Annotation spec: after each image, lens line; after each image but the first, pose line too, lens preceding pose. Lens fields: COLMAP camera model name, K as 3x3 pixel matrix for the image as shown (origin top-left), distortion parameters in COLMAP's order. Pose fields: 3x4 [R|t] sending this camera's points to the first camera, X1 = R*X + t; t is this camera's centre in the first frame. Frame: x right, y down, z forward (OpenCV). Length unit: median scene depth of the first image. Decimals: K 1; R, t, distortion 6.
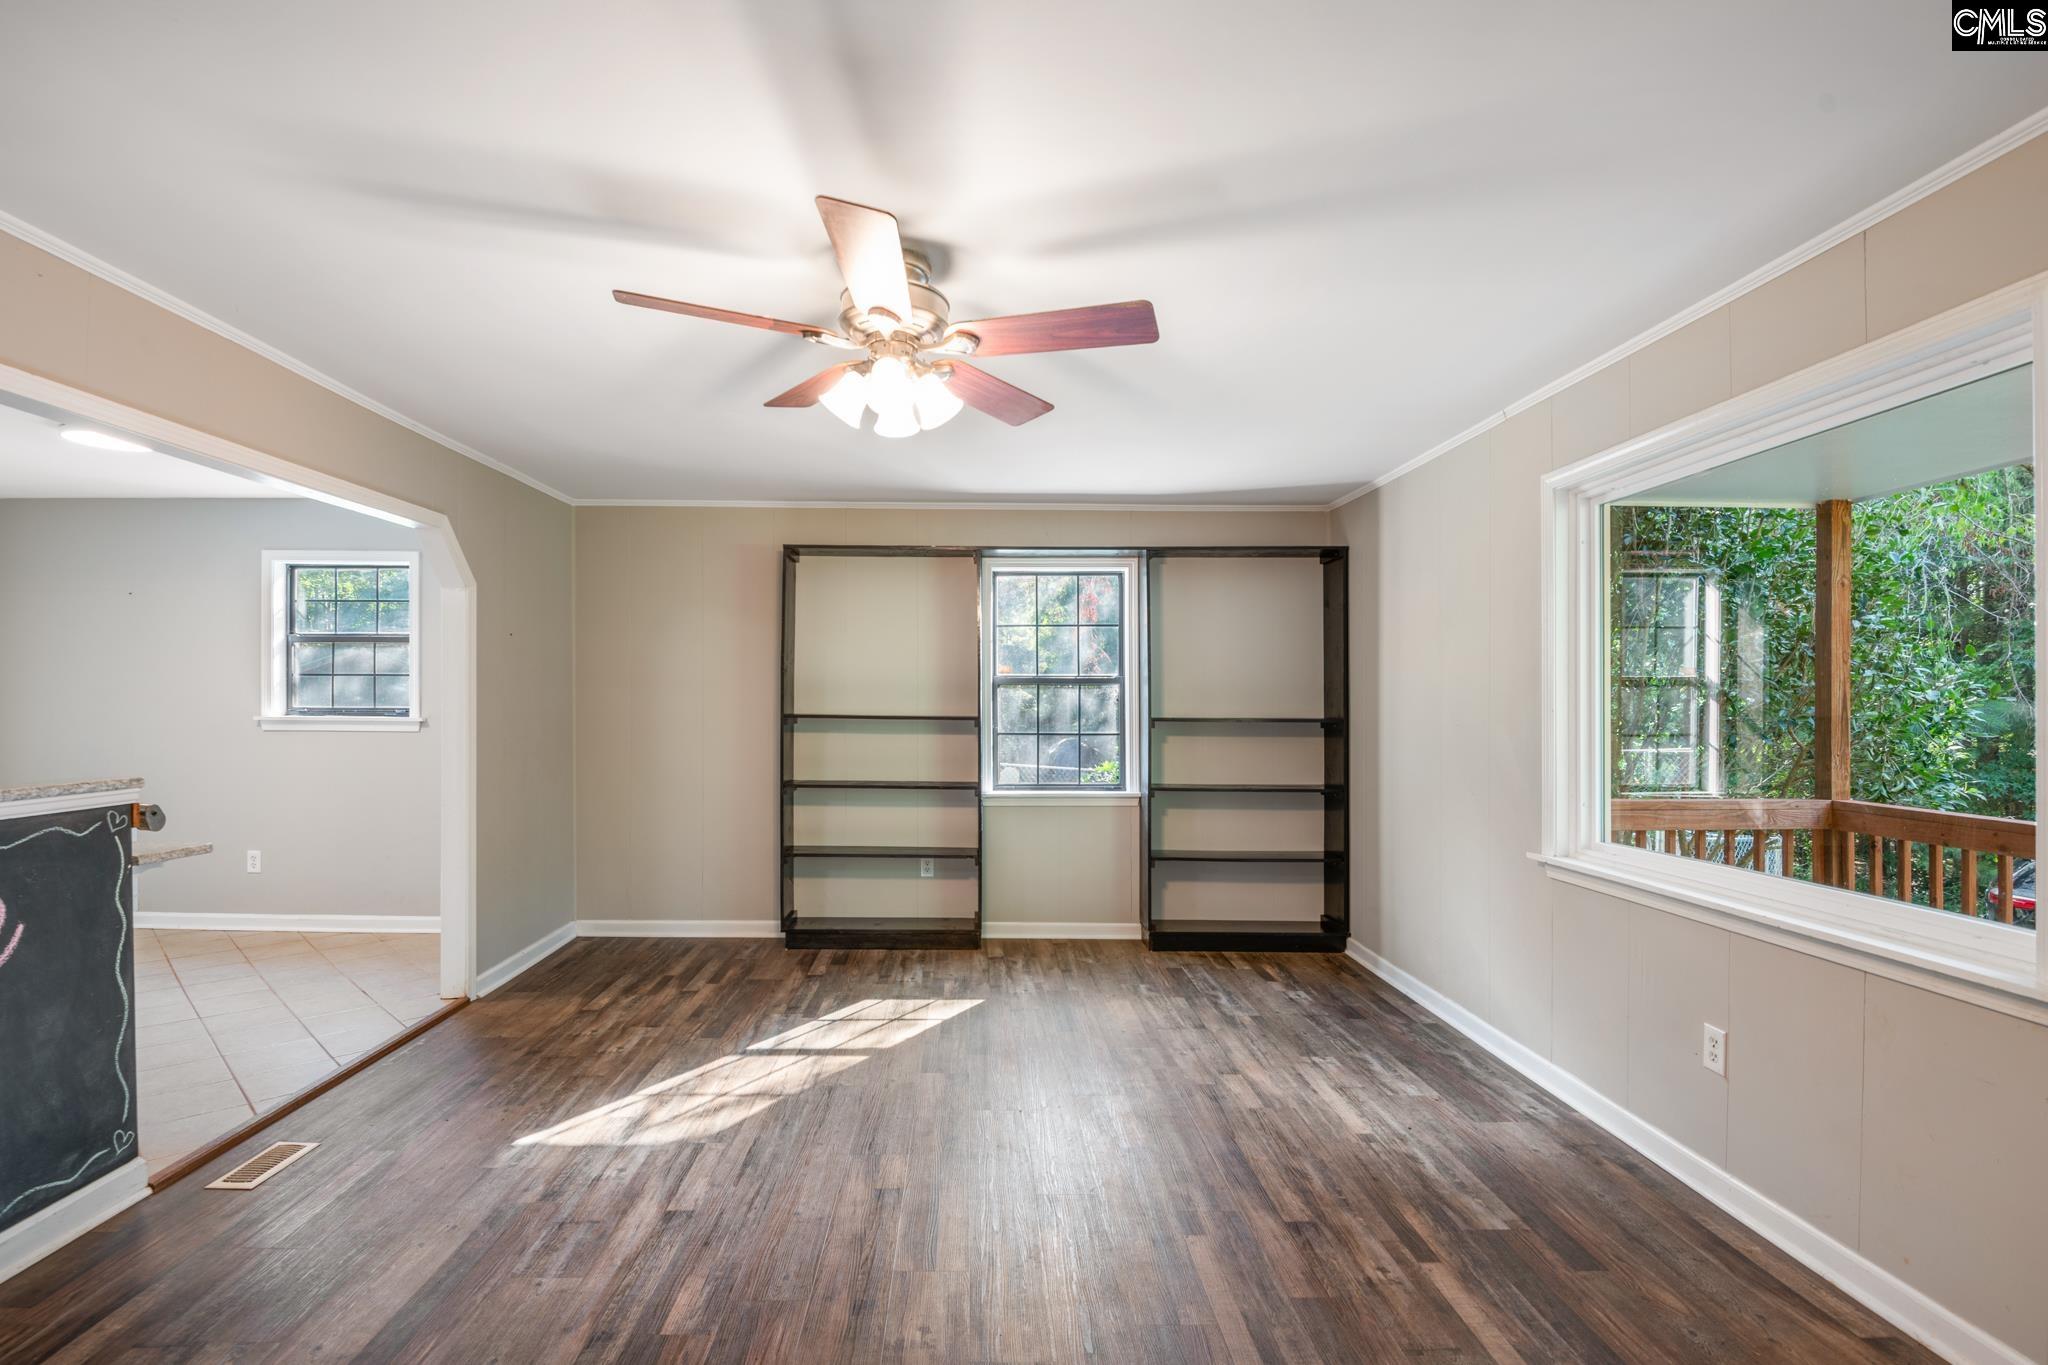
lens RADIAL K [[946.6, 0, 1018.4], [0, 946.6, 686.8], [0, 0, 1]] dist [-0.035063, -0.000787]
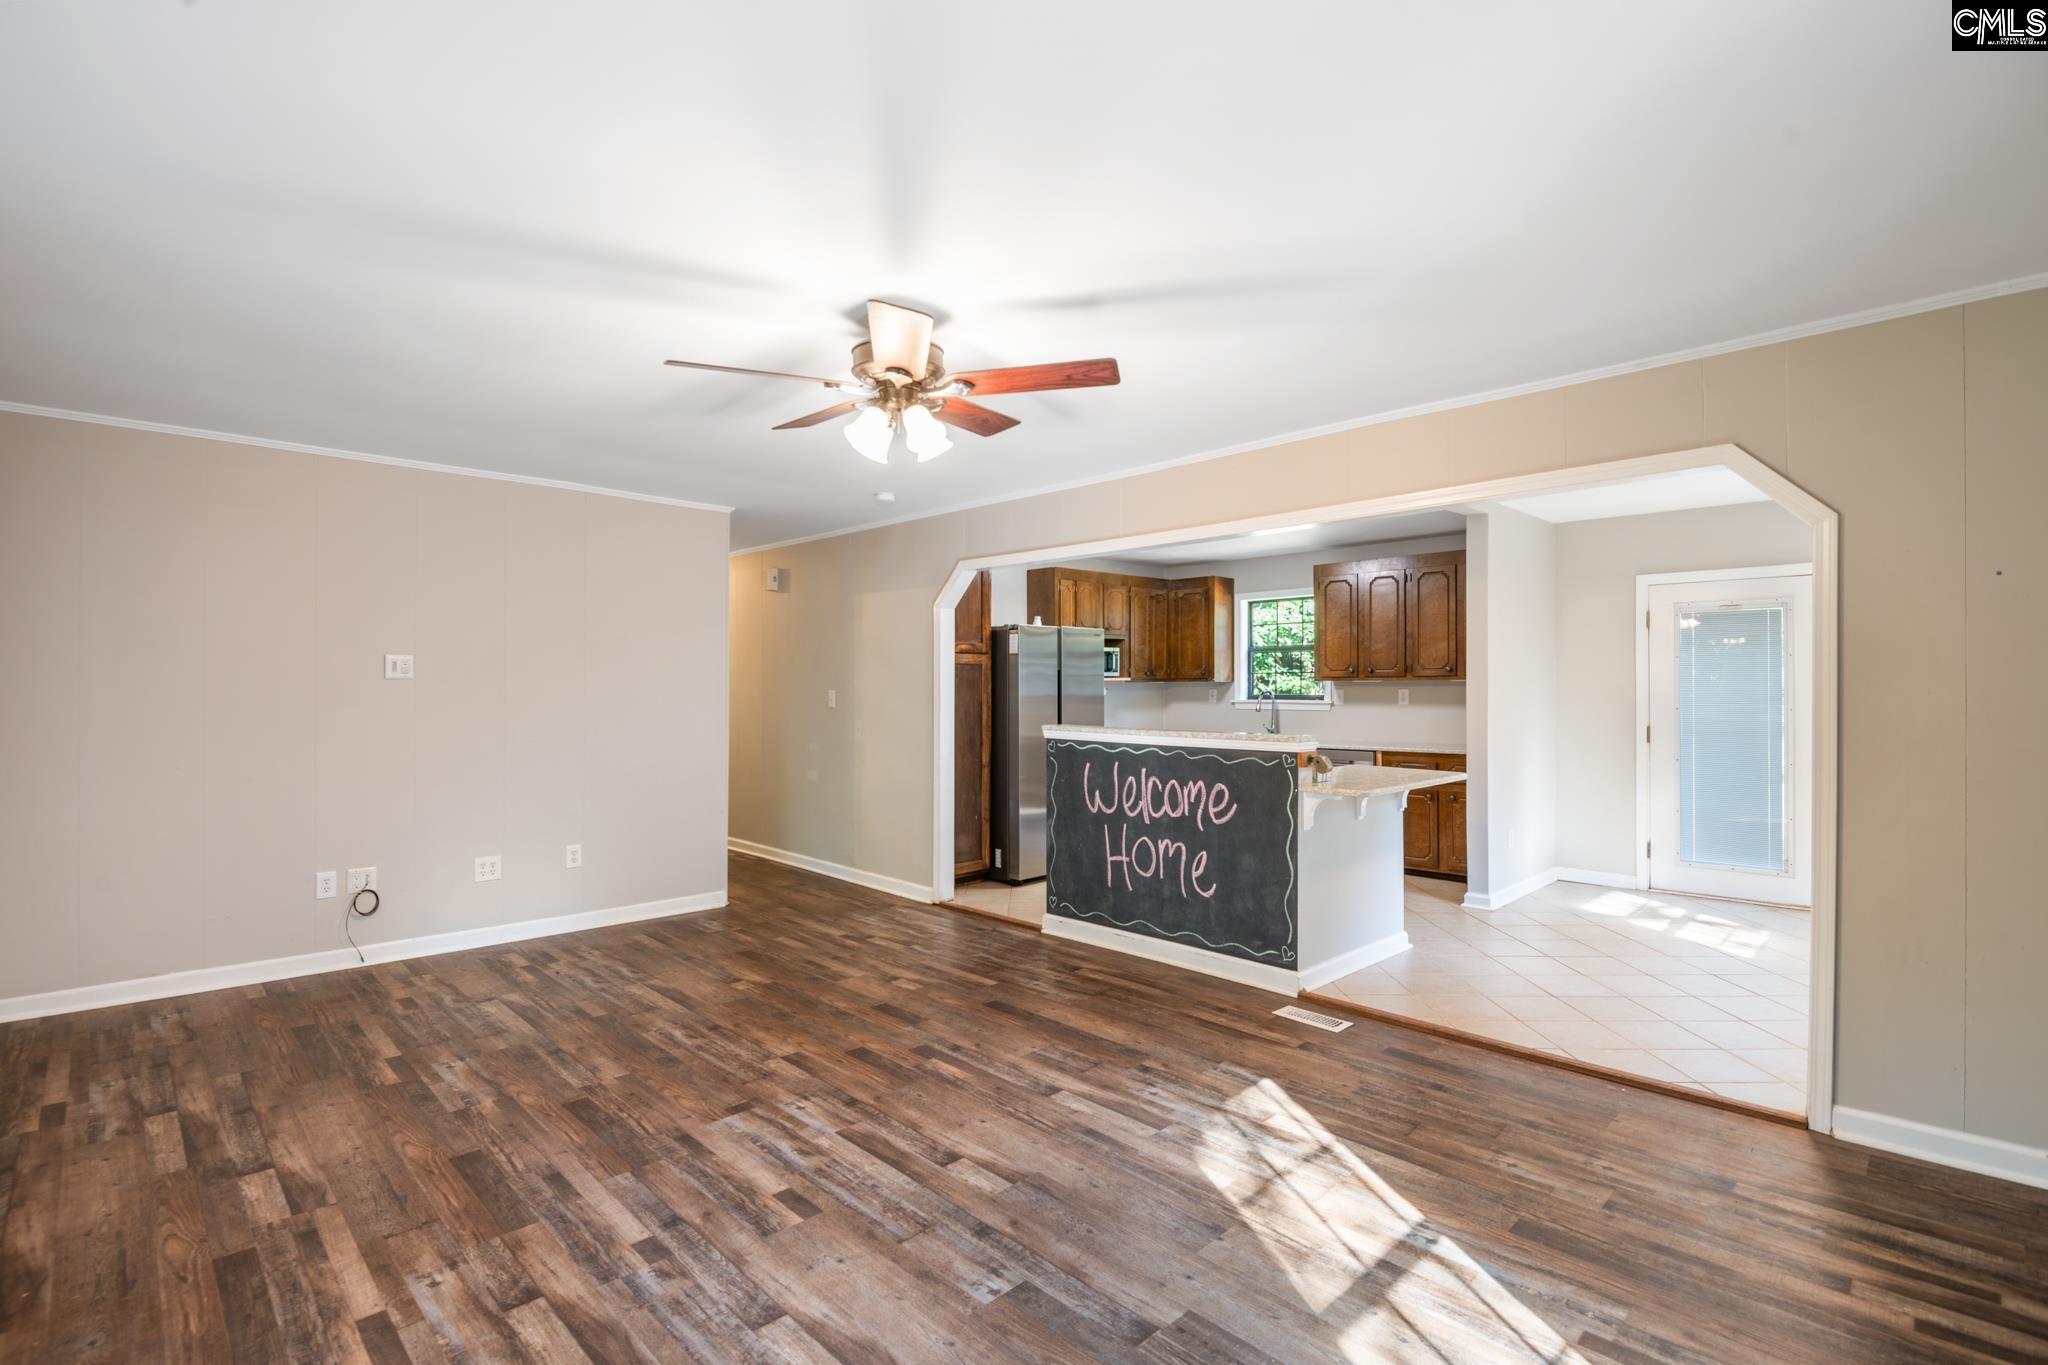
lens RADIAL K [[946.6, 0, 1018.4], [0, 946.6, 686.8], [0, 0, 1]] dist [-0.035063, -0.000787]
pose [[-0.743159, -0.005308, -0.669093, 0.489875], [0.000008, 0.999968, -0.007942, 0.021097], [0.669115, -0.005907, -0.743136, 1.775011]]
